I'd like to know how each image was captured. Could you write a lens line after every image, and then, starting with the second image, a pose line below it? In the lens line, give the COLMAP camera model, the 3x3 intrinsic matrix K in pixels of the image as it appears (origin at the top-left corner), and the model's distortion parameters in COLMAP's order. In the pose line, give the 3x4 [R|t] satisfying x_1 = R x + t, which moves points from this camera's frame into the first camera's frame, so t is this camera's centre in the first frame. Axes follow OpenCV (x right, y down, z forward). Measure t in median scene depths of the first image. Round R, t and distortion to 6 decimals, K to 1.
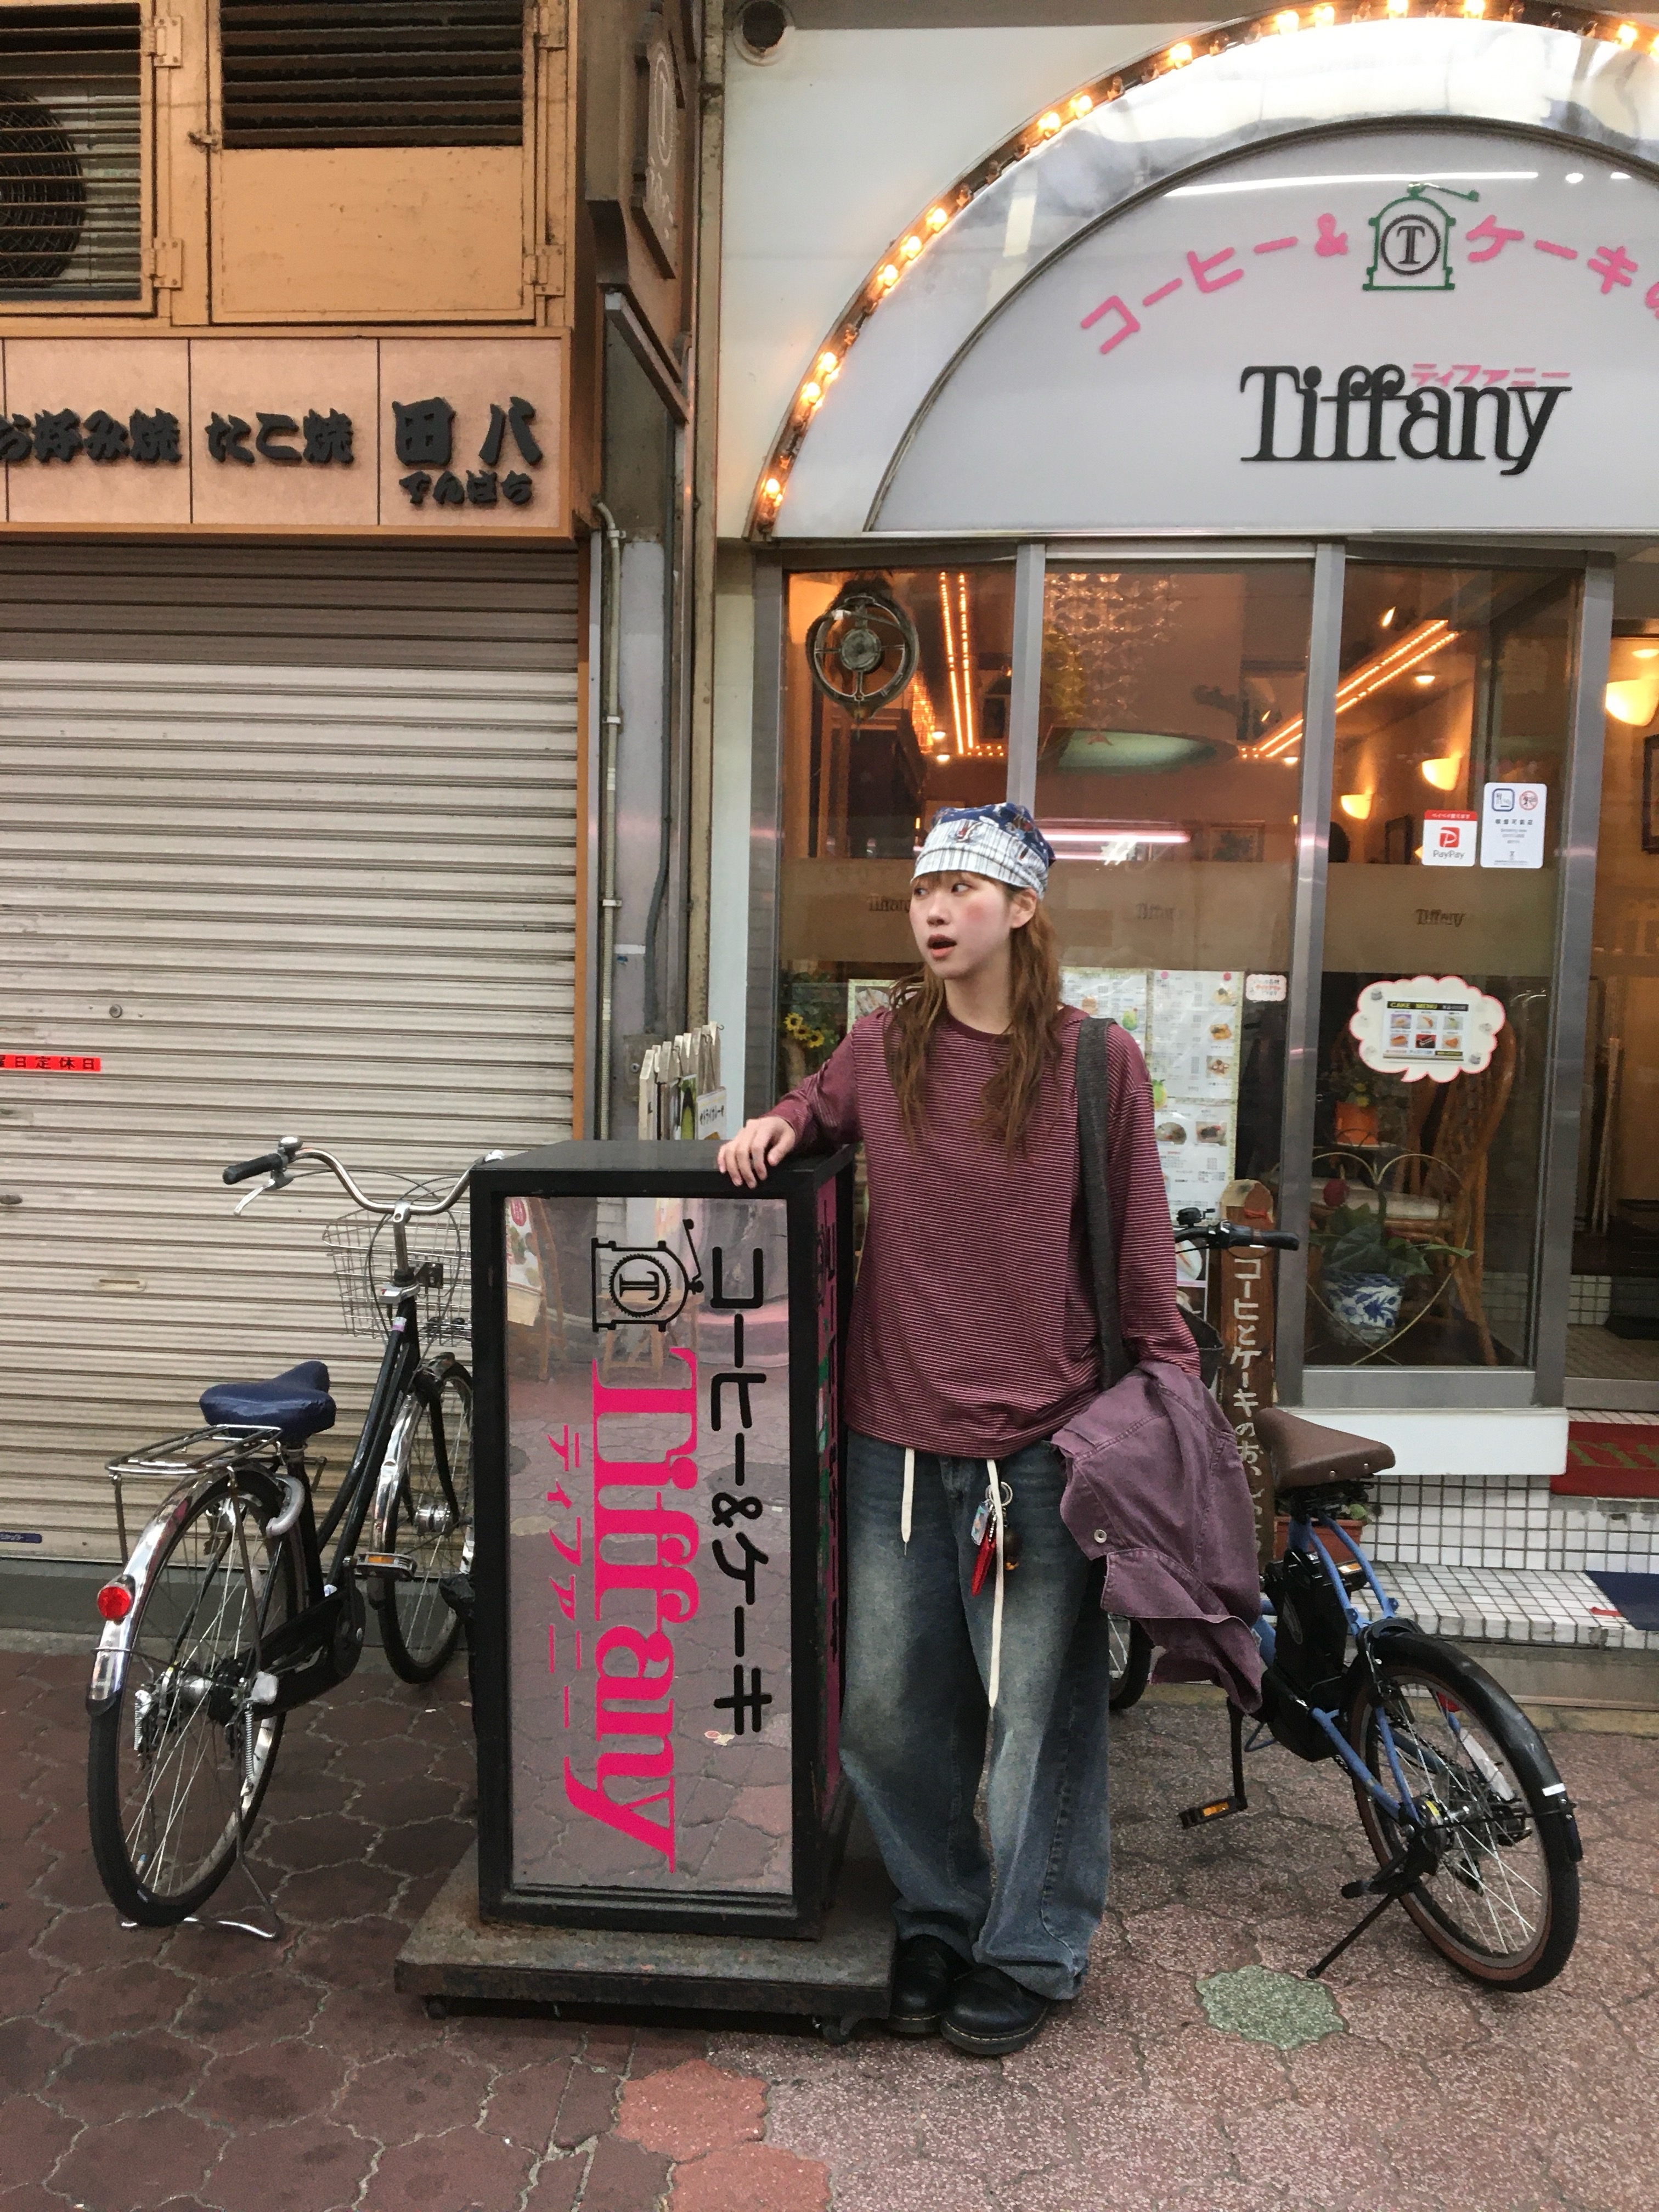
lens RADIAL K [[1860.2, 0, 832.2], [0, 1860.2, 1183.9], [0, 0, 1]] dist [0.095861, -0.085939]
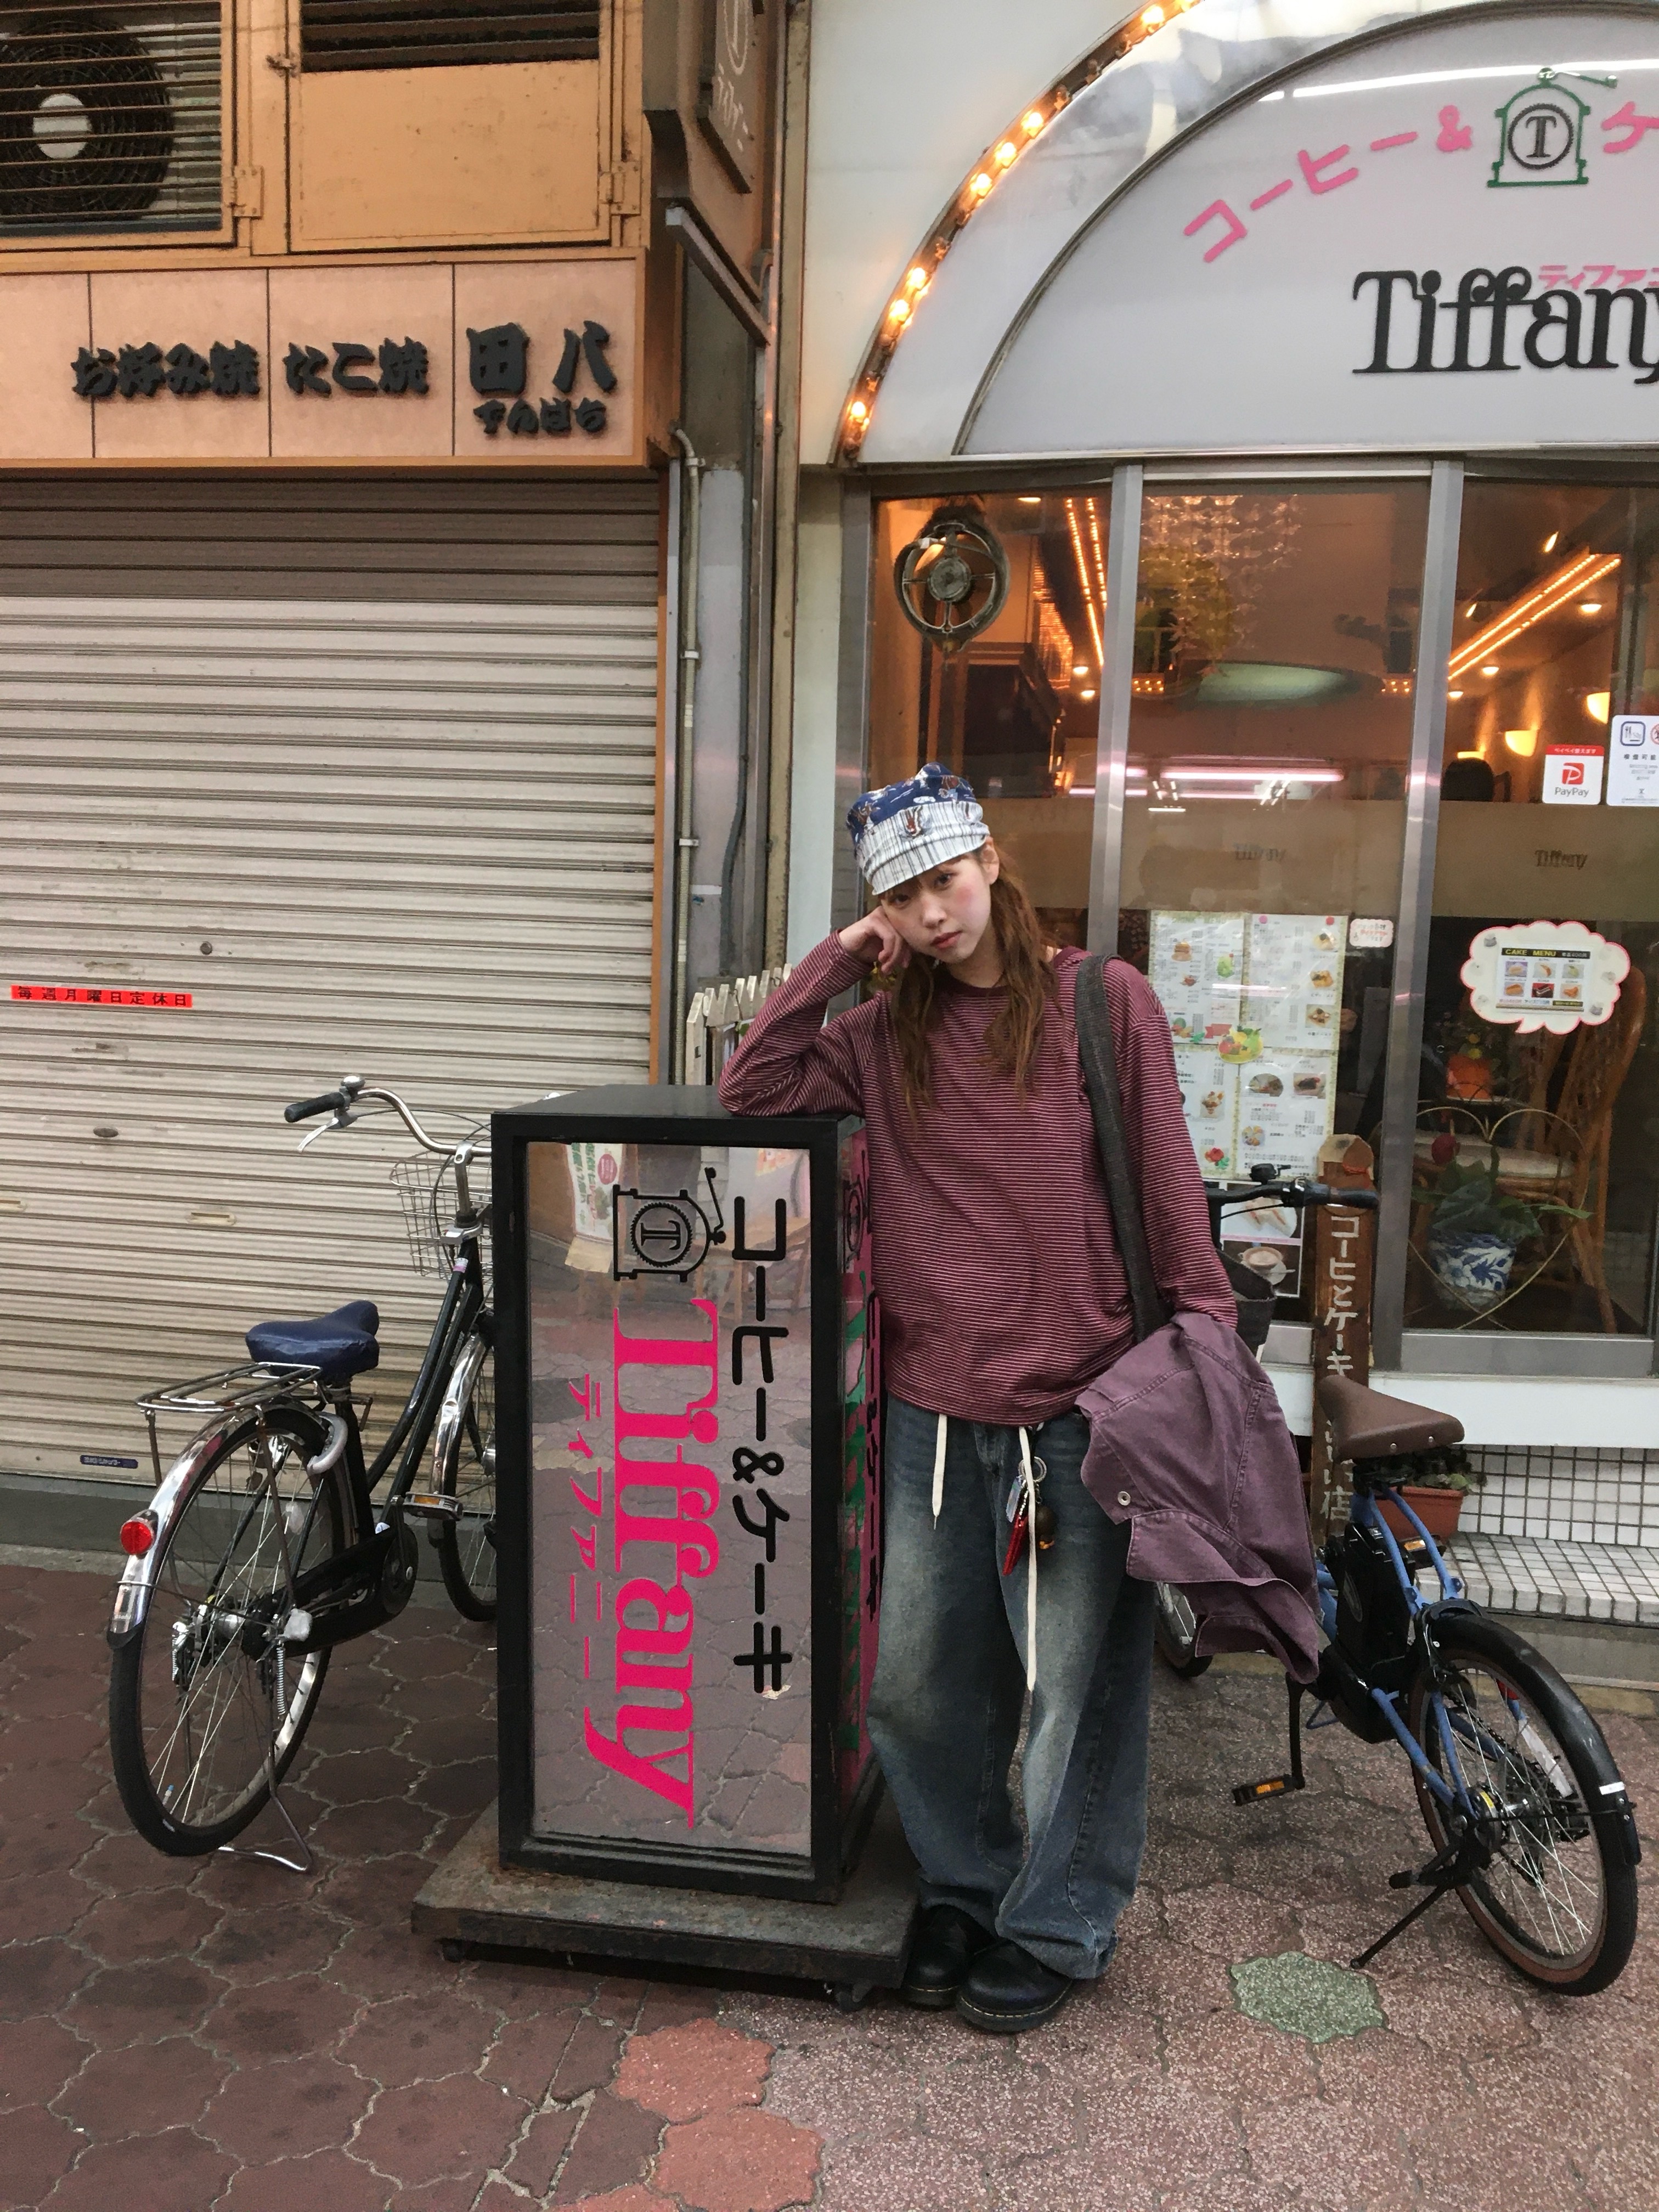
lens RADIAL K [[1850.2, 0, 844.5], [0, 1850.2, 1176.5], [0, 0, 1]] dist [0.095154, -0.085861]
pose [[0.996162, 0.019012, -0.085434, 0.055094], [-0.016636, 0.999457, 0.028430, -0.003813], [0.085928, -0.026899, 0.995938, 0.029555]]
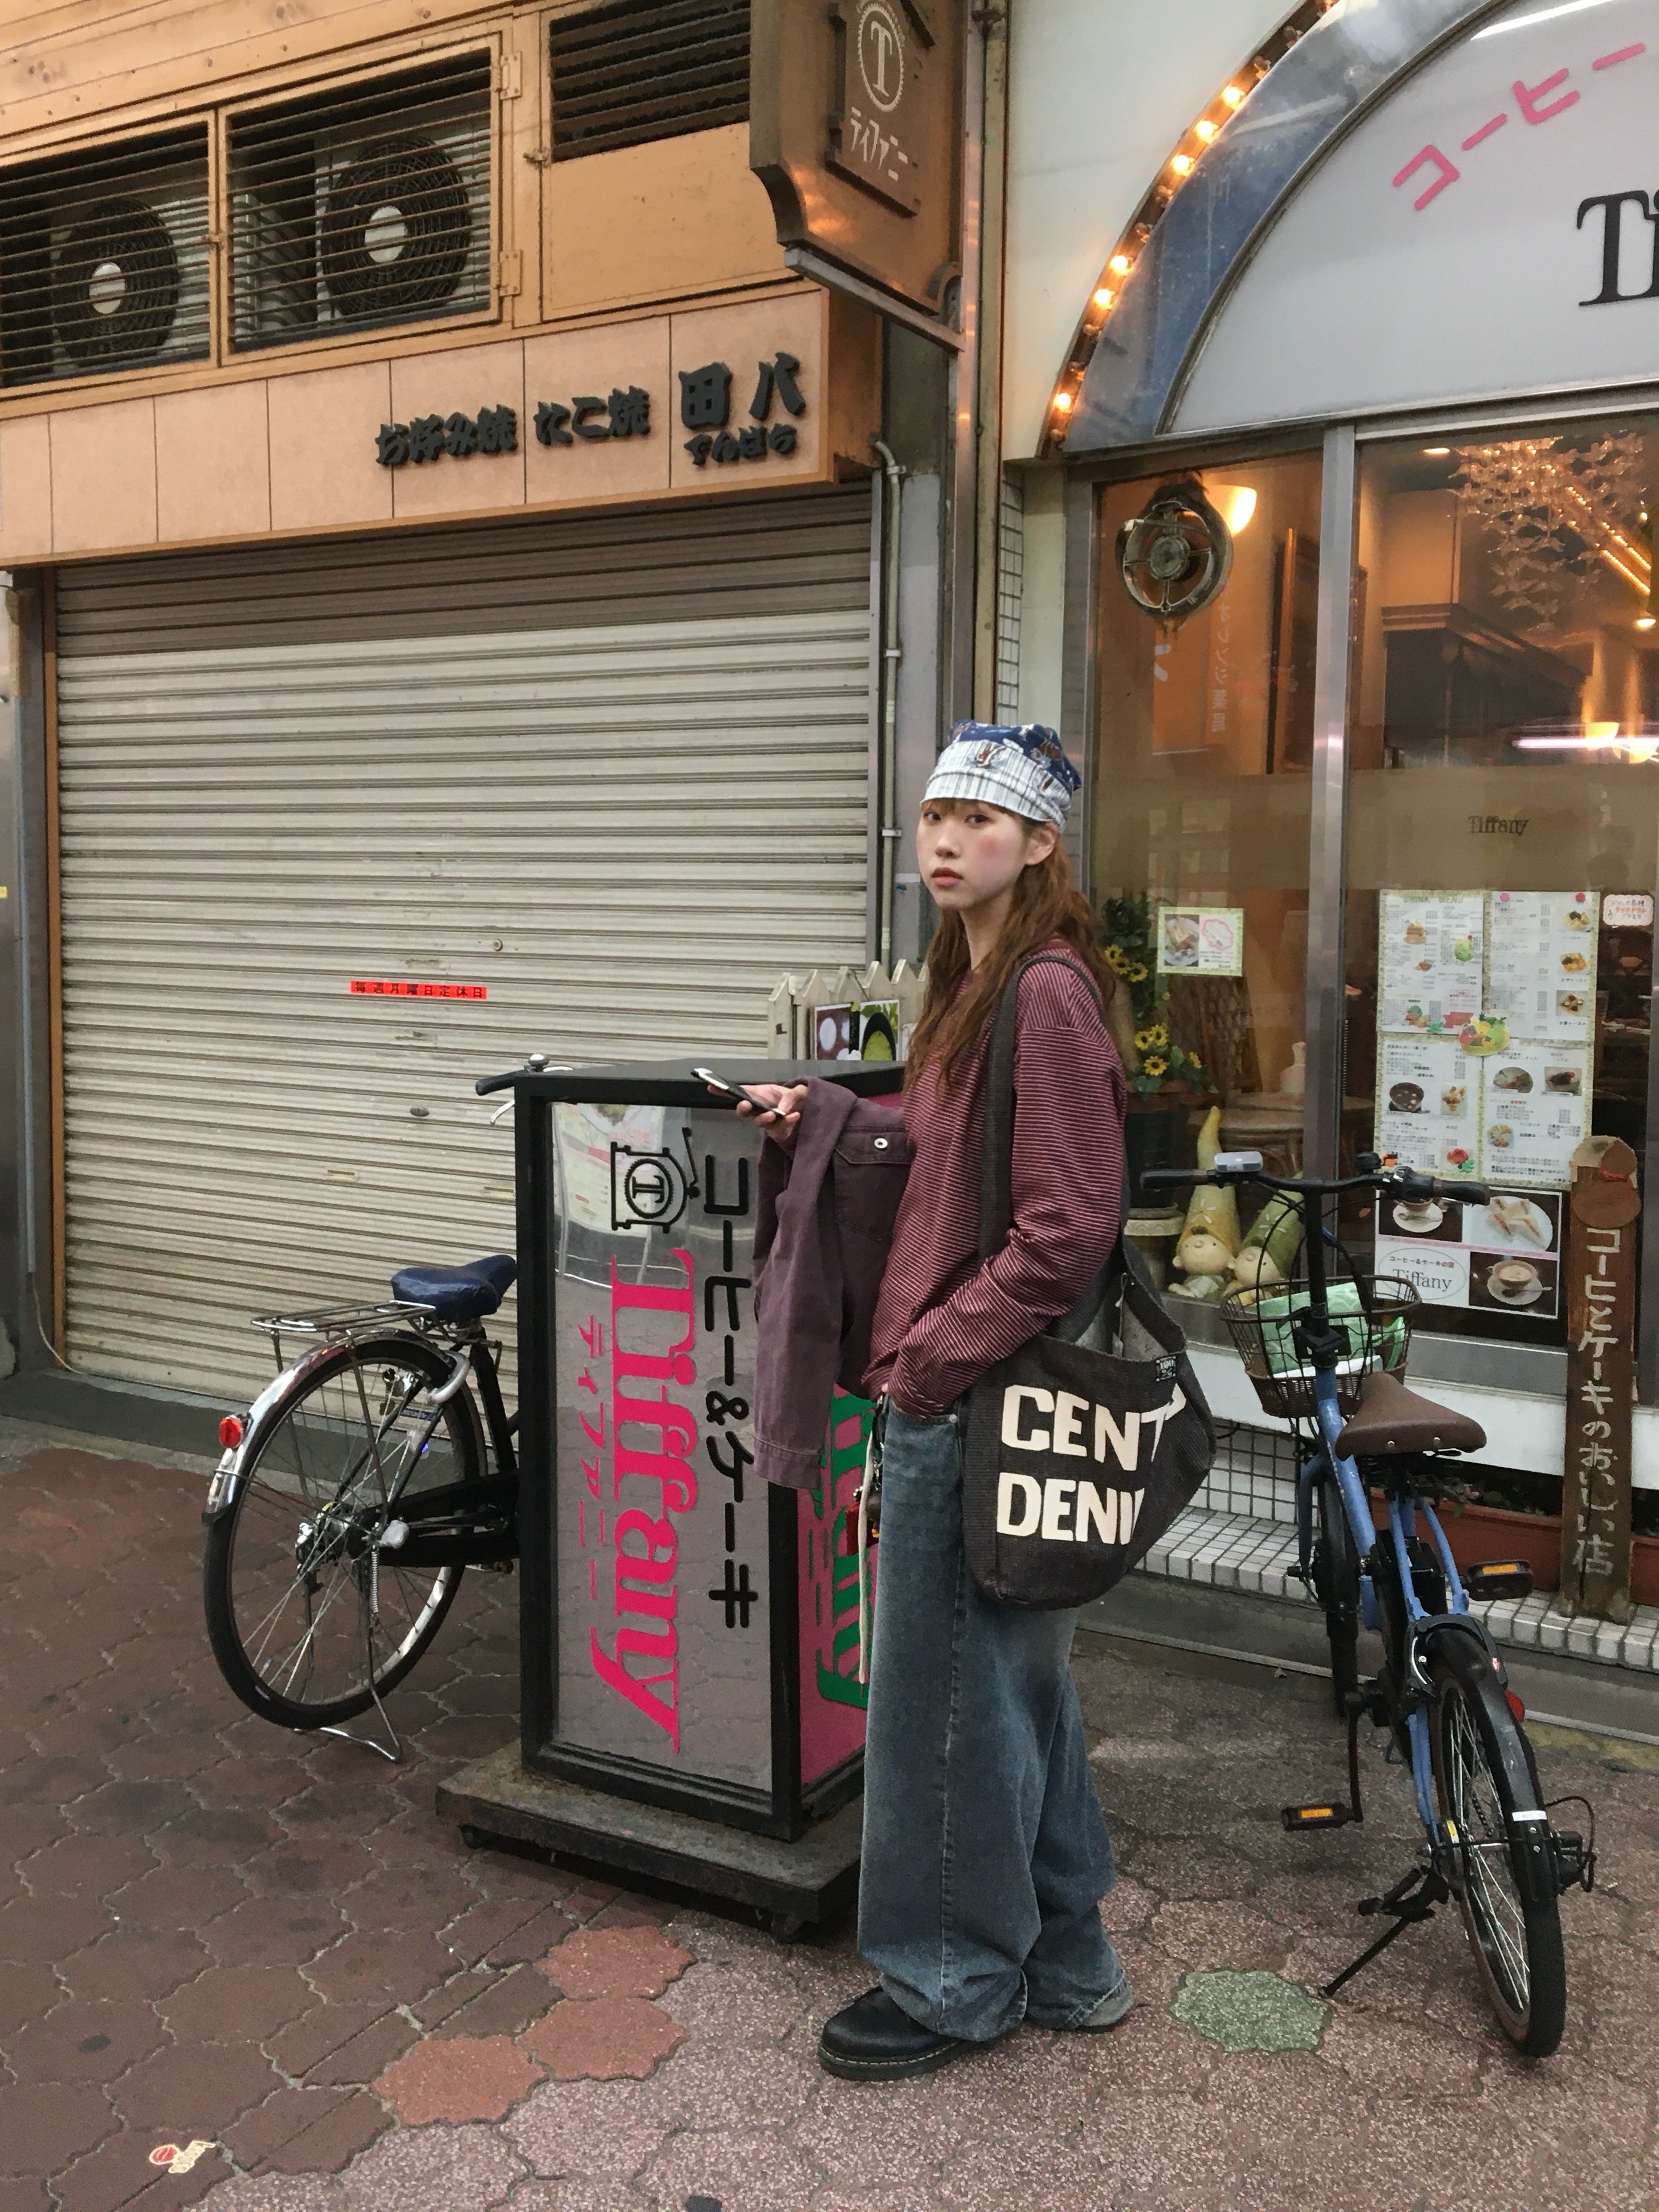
lens RADIAL K [[2067.6, 0, 829.5], [0, 2067.6, 1106.0], [0, 0, 1]] dist [0.135277, -0.158316]
pose [[0.901593, 0.030090, -0.431537, 0.367312], [-0.040649, 0.999057, -0.015264, 0.015484], [0.430670, 0.031303, 0.901966, -0.019185]]
